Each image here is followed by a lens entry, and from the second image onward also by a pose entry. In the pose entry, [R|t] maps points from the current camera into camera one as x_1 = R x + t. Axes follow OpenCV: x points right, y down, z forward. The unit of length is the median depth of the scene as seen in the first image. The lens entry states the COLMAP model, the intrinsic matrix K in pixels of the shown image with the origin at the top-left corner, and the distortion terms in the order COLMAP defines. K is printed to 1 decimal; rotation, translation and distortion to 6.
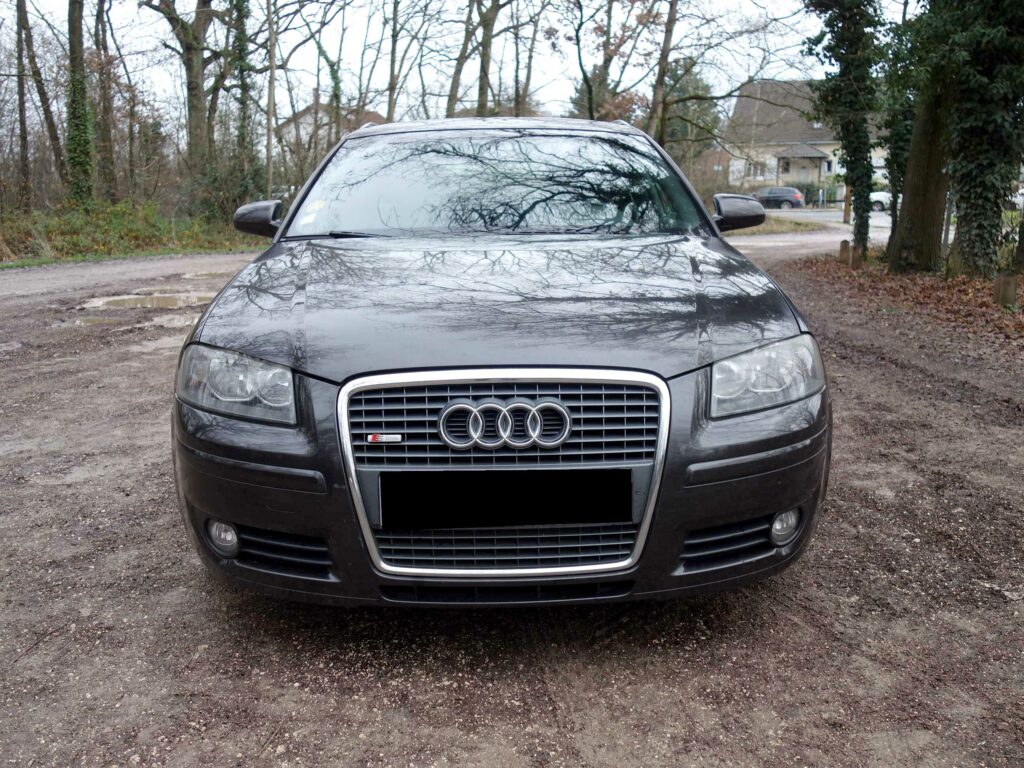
lens RADIAL K [[911.4, 0, 512.5], [0, 911.4, 387.4], [0, 0, 1]] dist [-0.007952, 0.015495]
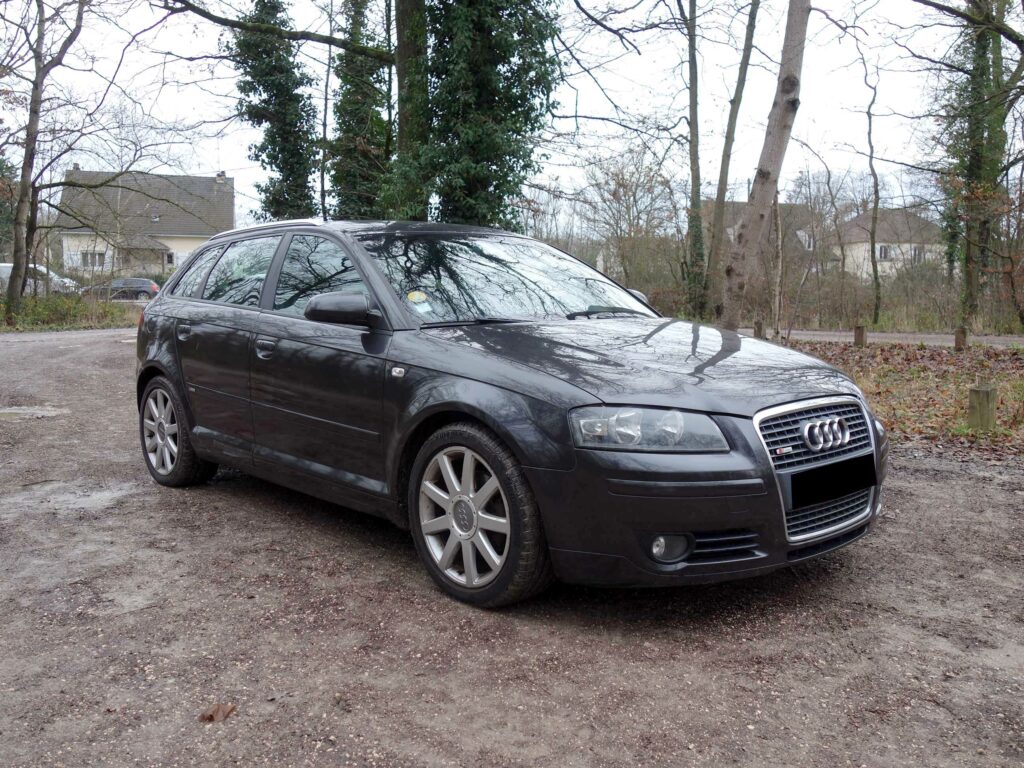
lens RADIAL K [[911.4, 0, 514.1], [0, 911.4, 377.0], [0, 0, 1]] dist [-0.007952, 0.015495]
pose [[0.748764, -0.054558, 0.660588, -1.394176], [0.126018, 0.990147, -0.061063, -0.026893], [-0.650747, 0.128968, 0.748262, 0.147046]]
